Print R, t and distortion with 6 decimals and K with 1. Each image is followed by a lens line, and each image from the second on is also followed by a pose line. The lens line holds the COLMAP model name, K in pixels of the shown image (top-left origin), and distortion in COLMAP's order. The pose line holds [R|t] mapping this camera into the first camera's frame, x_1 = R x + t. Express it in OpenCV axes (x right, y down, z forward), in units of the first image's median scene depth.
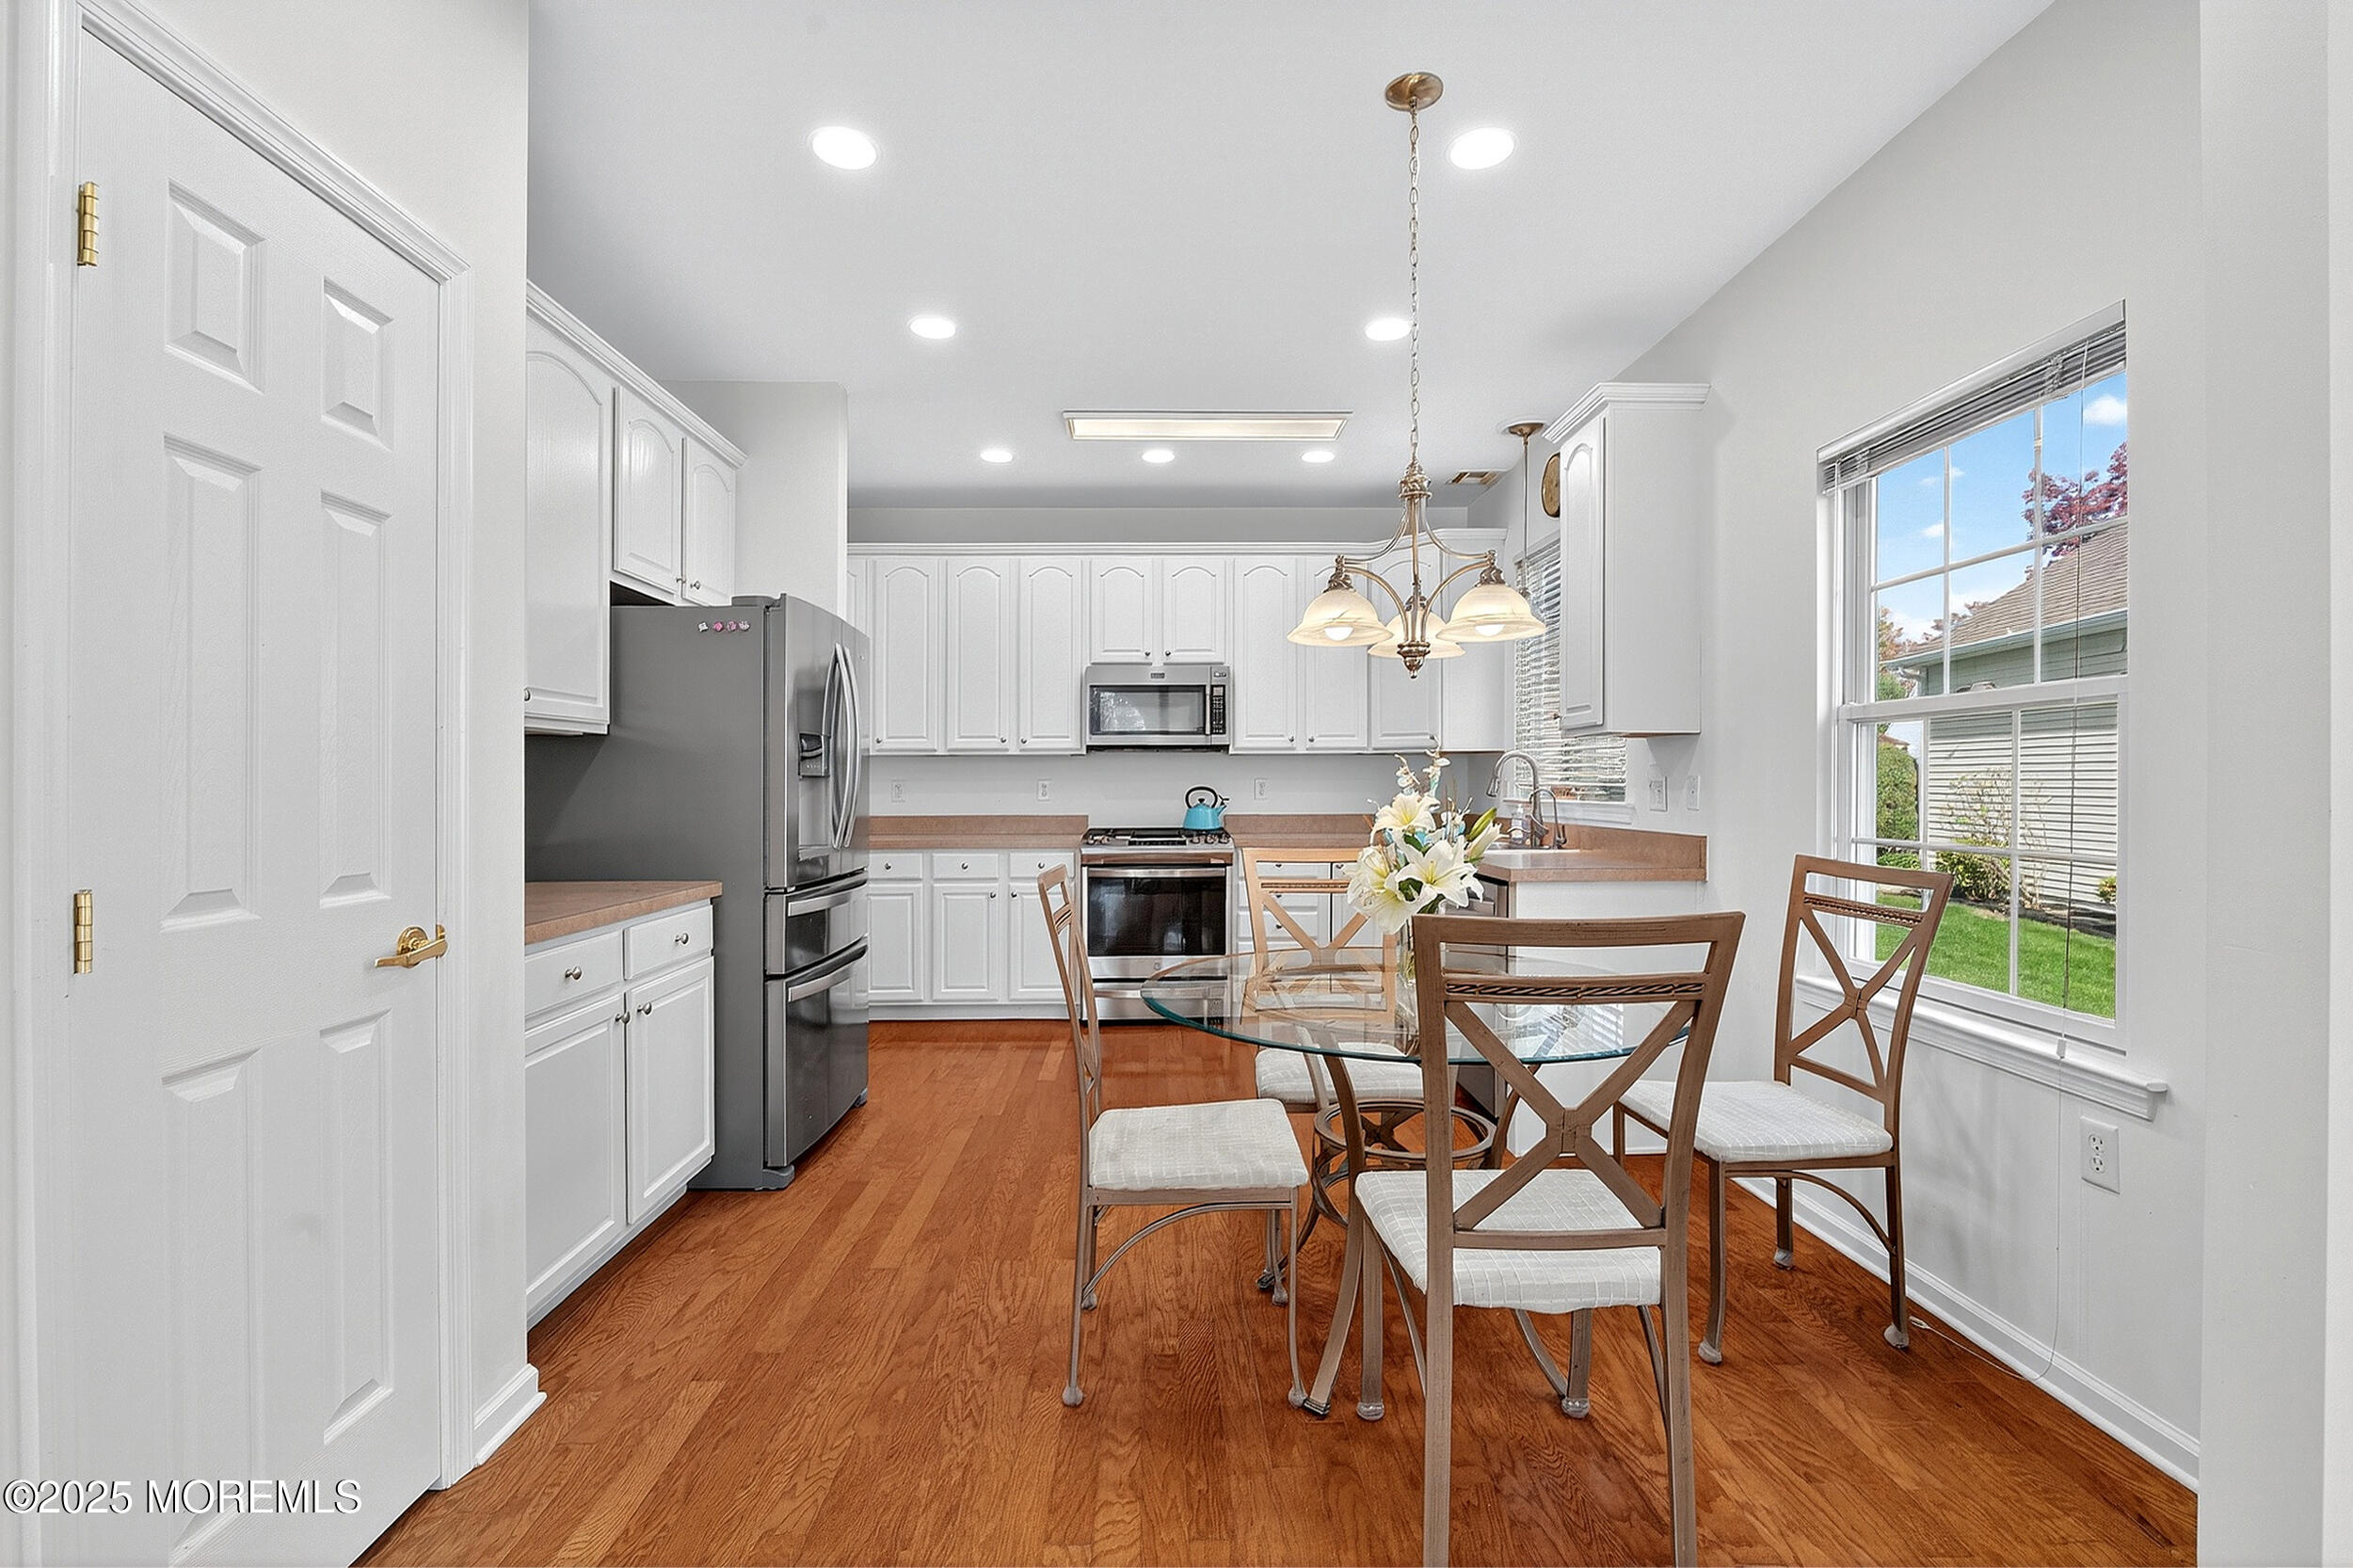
lens RADIAL K [[1022.1, 0, 1166.5], [0, 1022.1, 782.9], [0, 0, 1]] dist [0.004918, -0.003864]
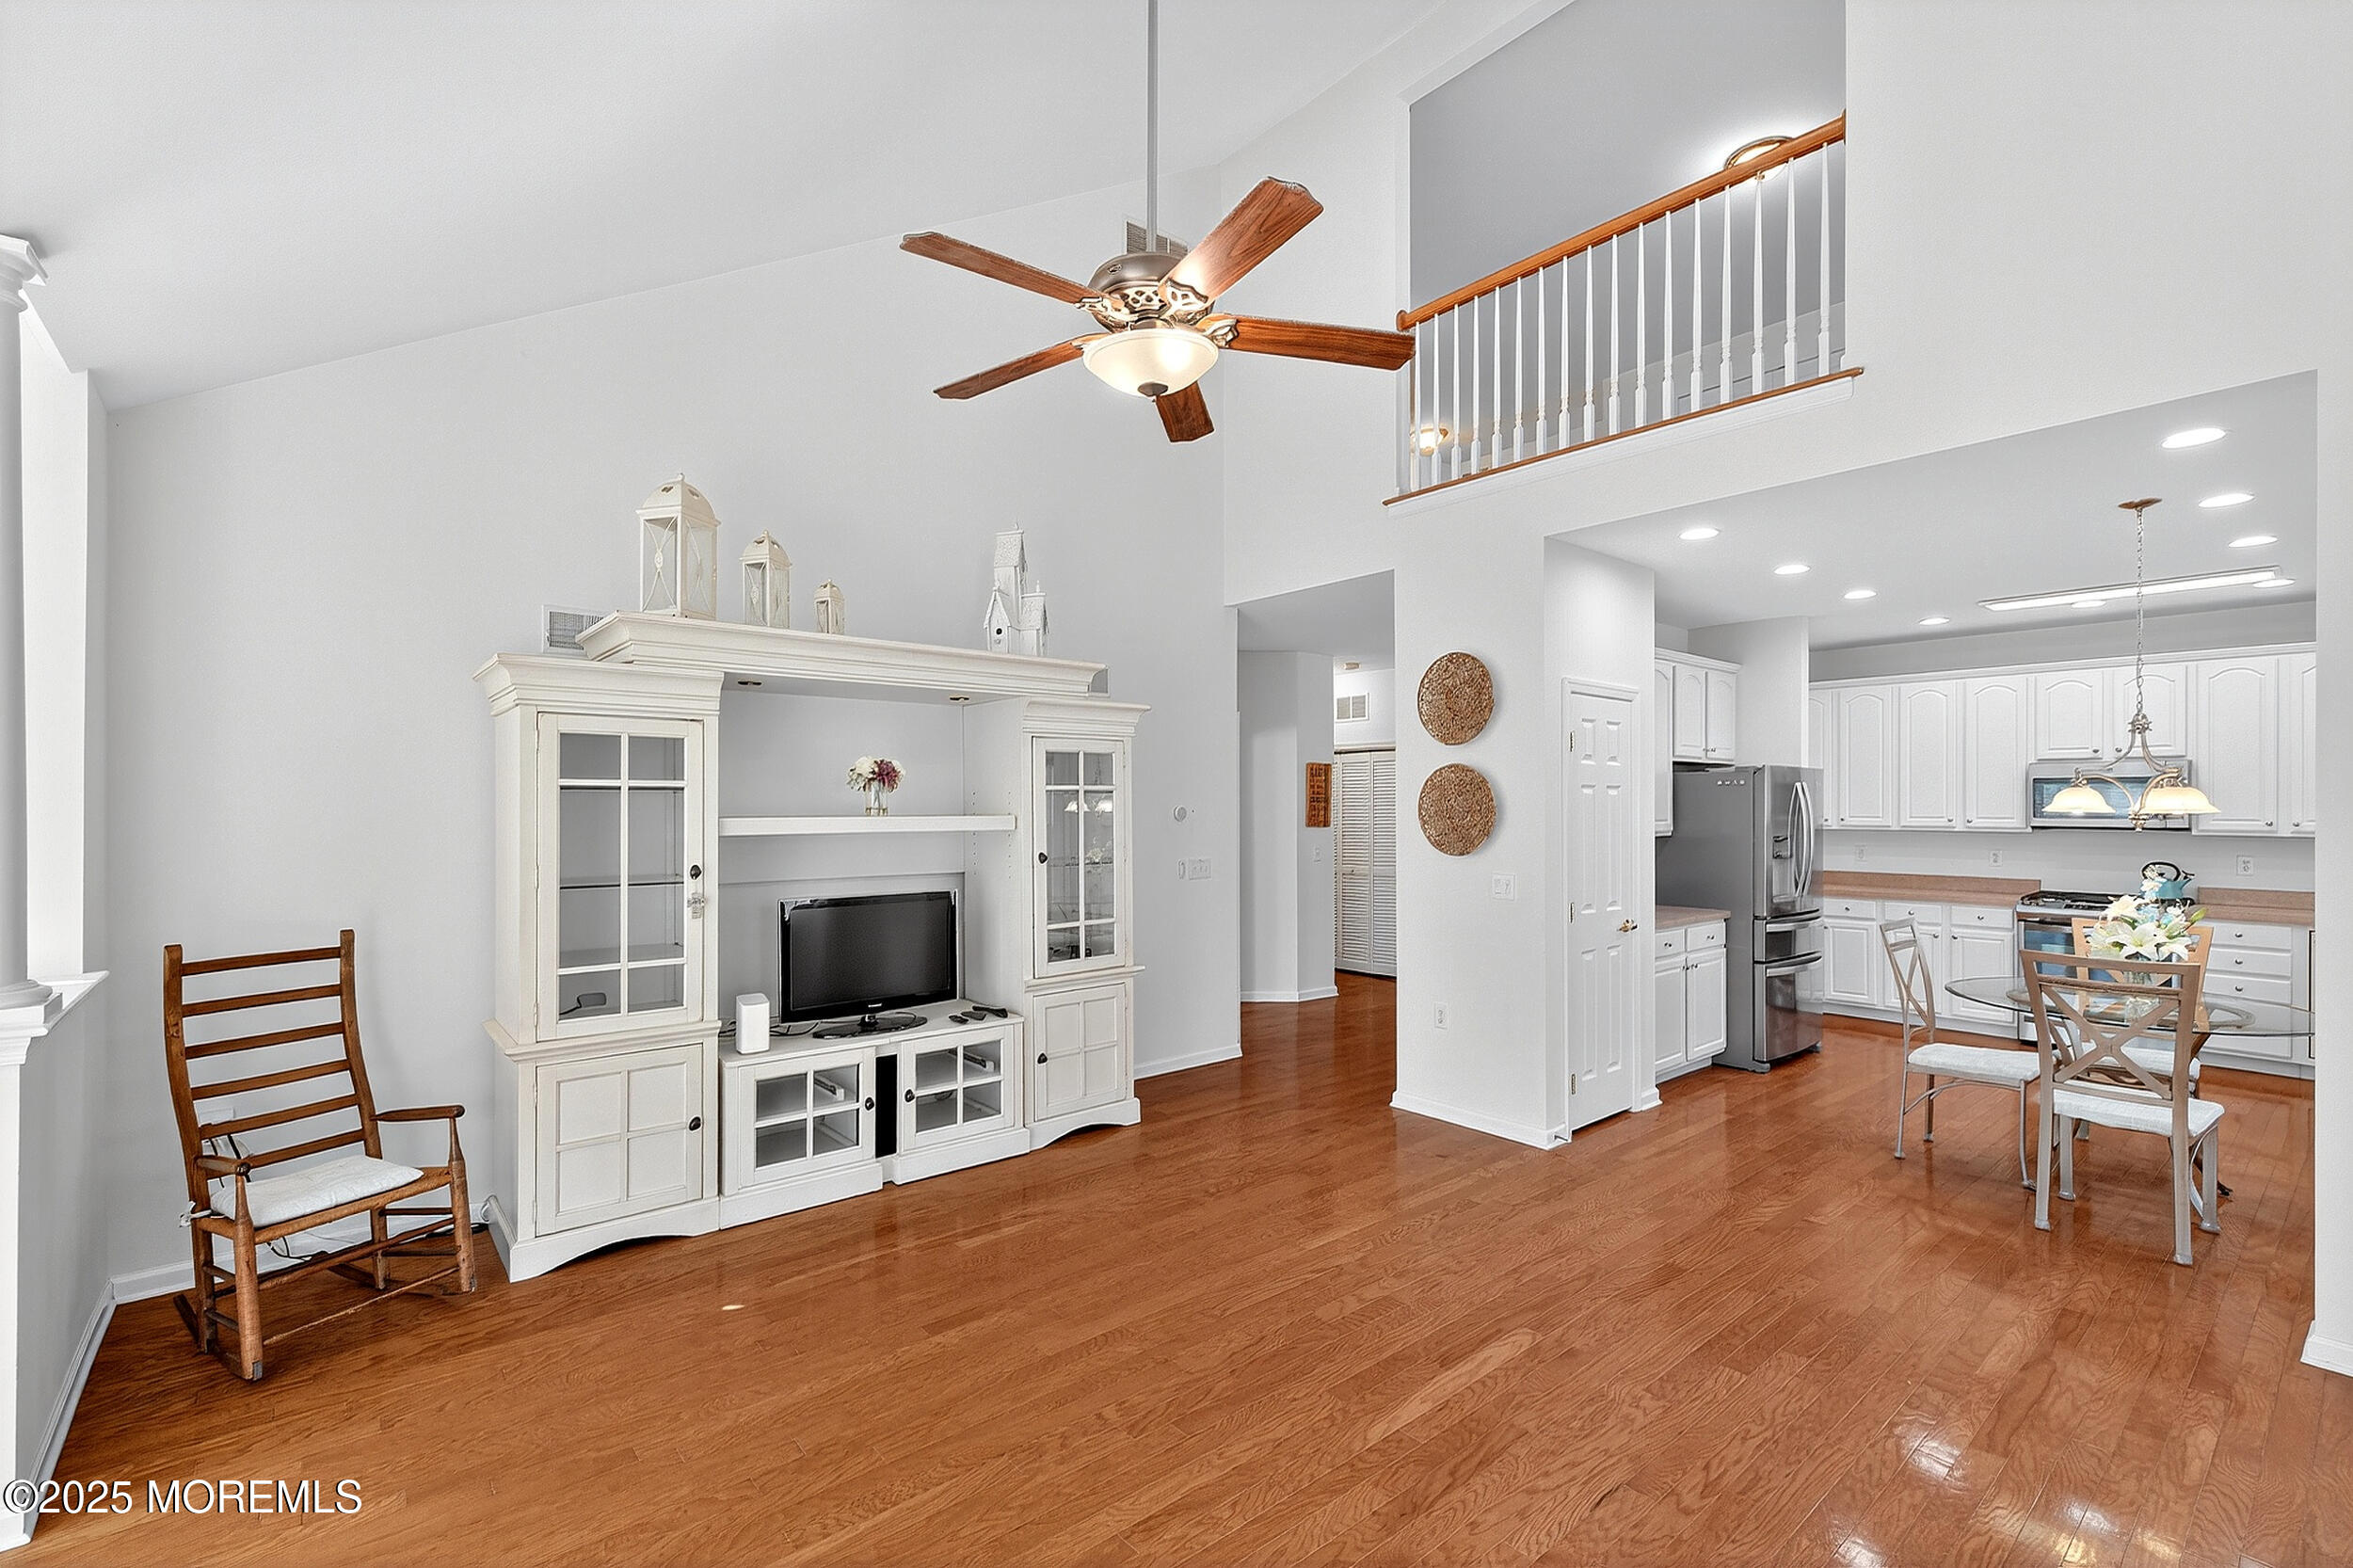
lens RADIAL K [[1022.1, 0, 1176.3], [0, 1022.1, 803.1], [0, 0, 1]] dist [0.004918, -0.003864]
pose [[0.625407, 0.002068, -0.780296, 0.390423], [-0.002512, 0.999997, 0.000637, -0.098242], [0.780295, 0.001562, 0.625410, -0.955845]]
